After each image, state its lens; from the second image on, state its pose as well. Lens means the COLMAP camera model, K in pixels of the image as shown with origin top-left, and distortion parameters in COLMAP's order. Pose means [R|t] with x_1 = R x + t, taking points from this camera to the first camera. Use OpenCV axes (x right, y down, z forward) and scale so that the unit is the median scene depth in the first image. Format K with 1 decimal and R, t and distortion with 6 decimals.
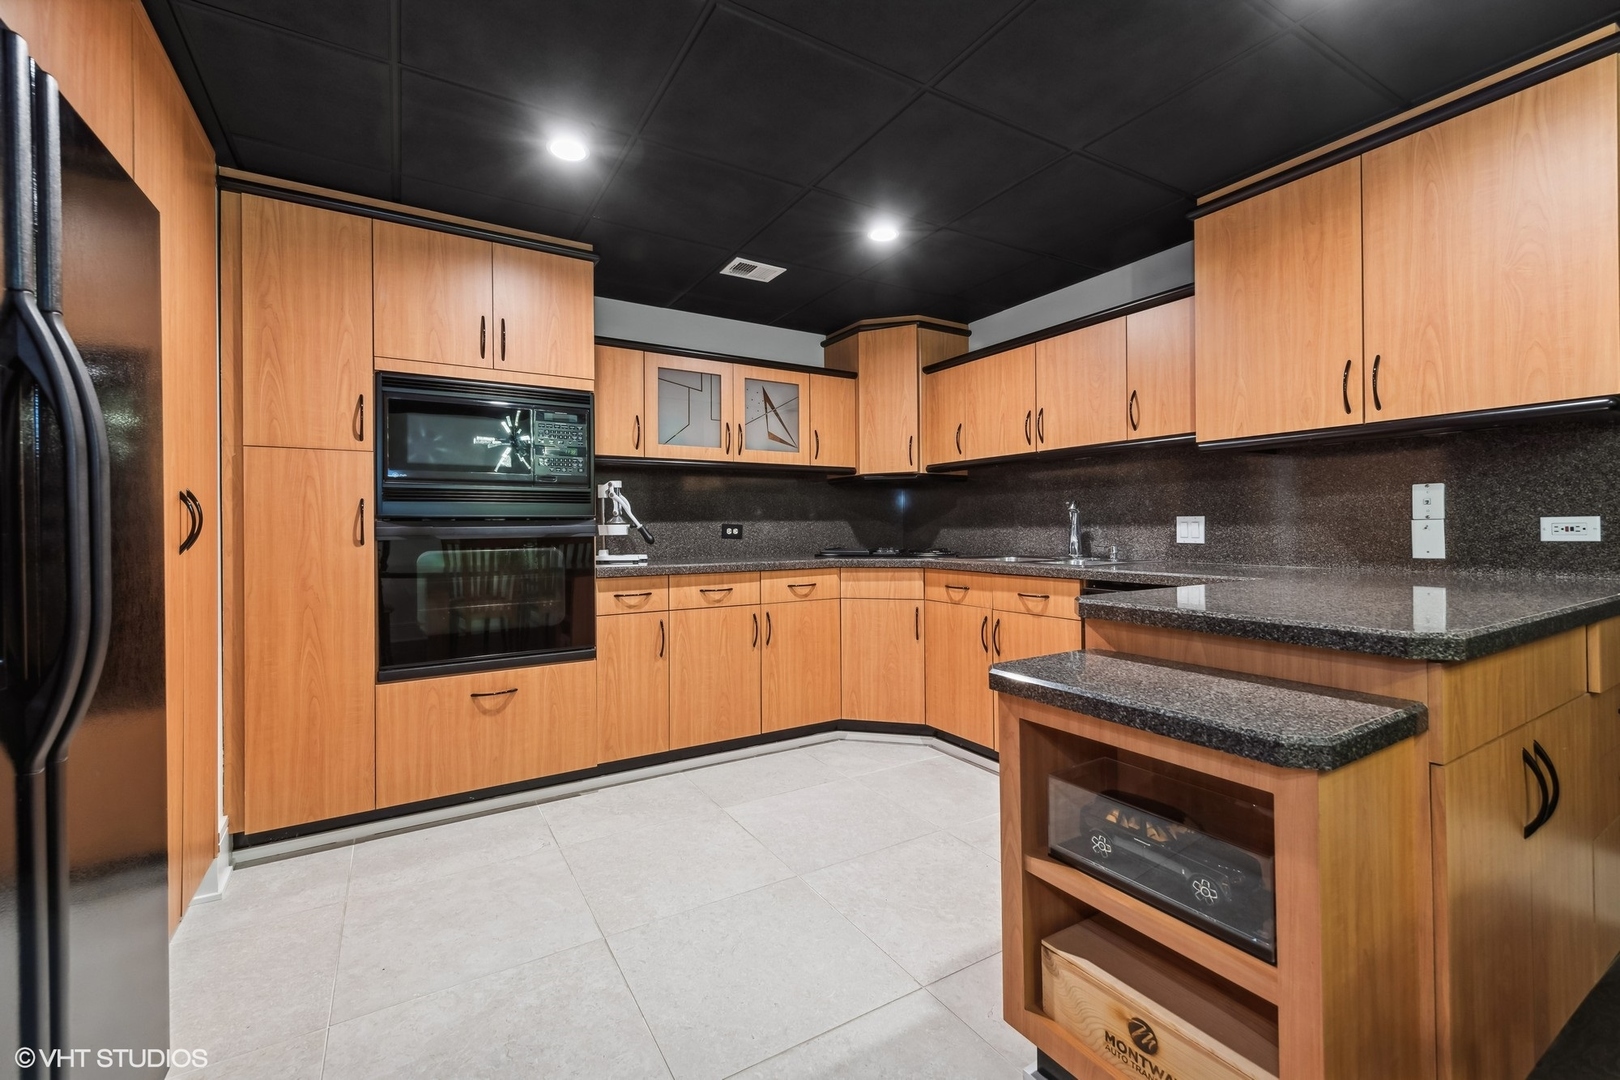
lens RADIAL K [[686.1, 0, 809.9], [0, 686.1, 525.9], [0, 0, 1]] dist [0.001553, -0.000359]
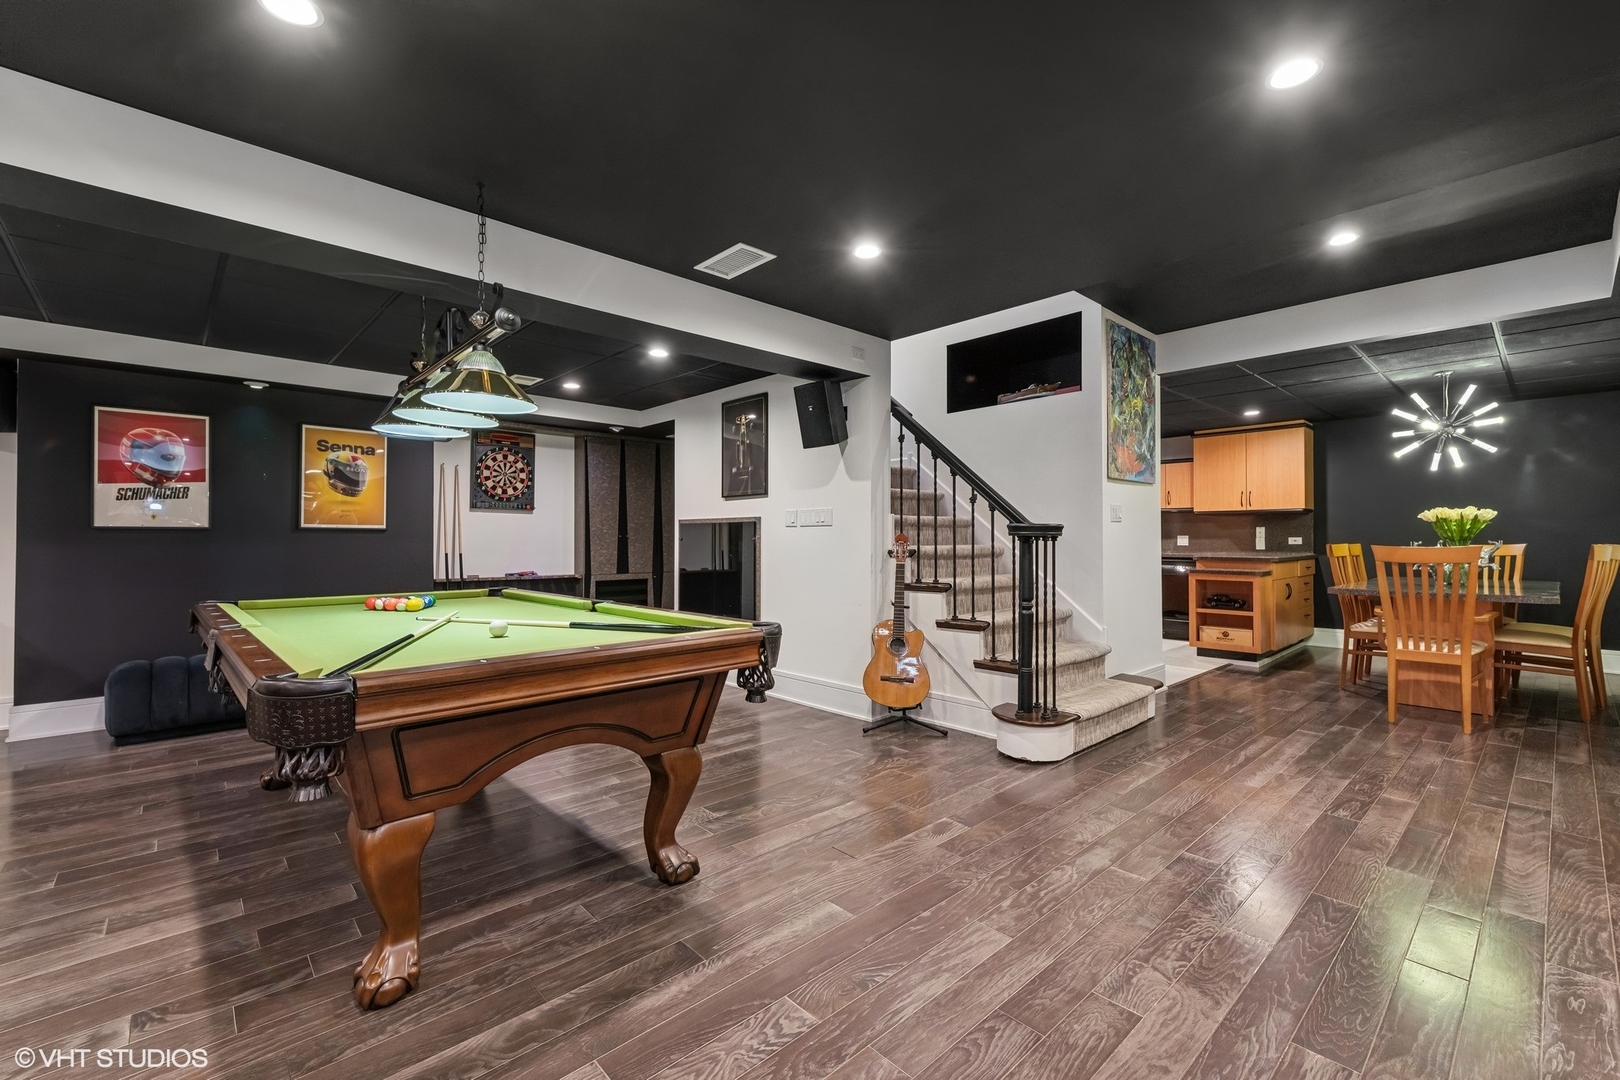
lens RADIAL K [[686.1, 0, 796.7], [0, 686.1, 537.5], [0, 0, 1]] dist [0.001553, -0.000359]
pose [[0.980235, 0.010289, 0.197569, -2.133361], [-0.010214, 0.999947, -0.001399, 0.018693], [-0.197573, -0.000647, 0.980288, -1.981834]]
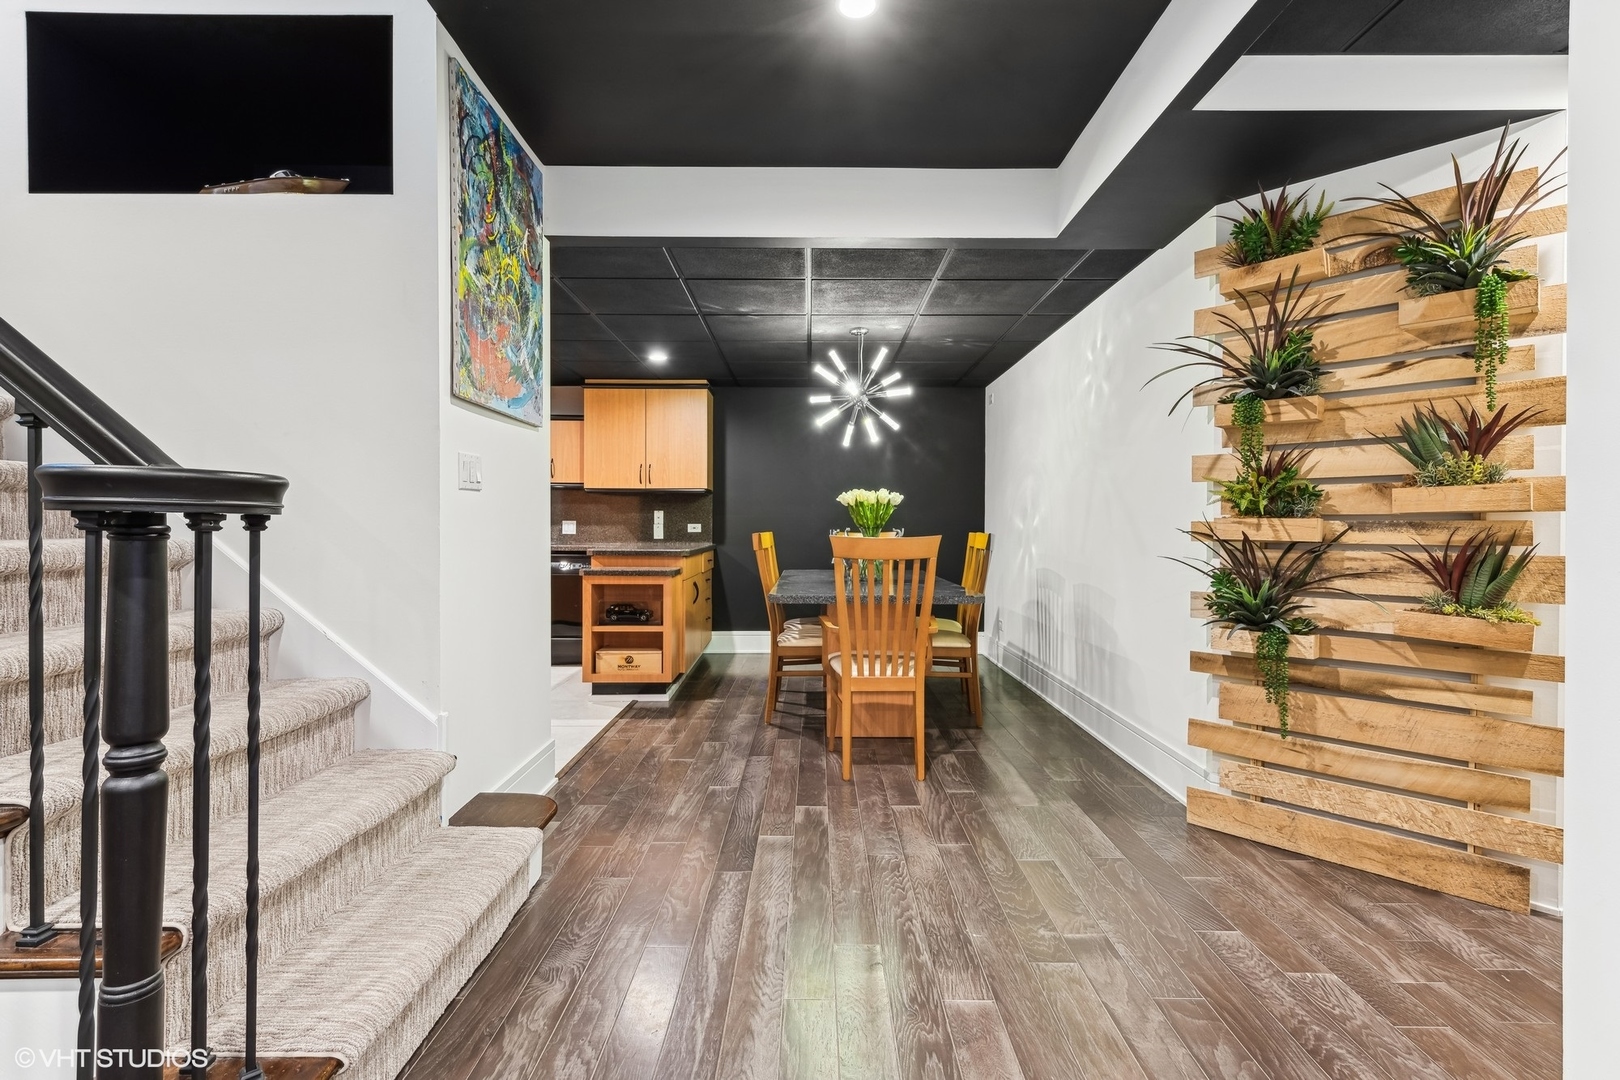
lens RADIAL K [[768.6, 0, 806.3], [0, 768.6, 529.5], [0, 0, 1]] dist [0.022999, 0.000151]
pose [[0.516972, 0.010598, 0.855937, -1.471230], [-0.012709, 0.999908, -0.004705, 0.019148], [-0.855908, -0.008446, 0.517059, -1.123239]]
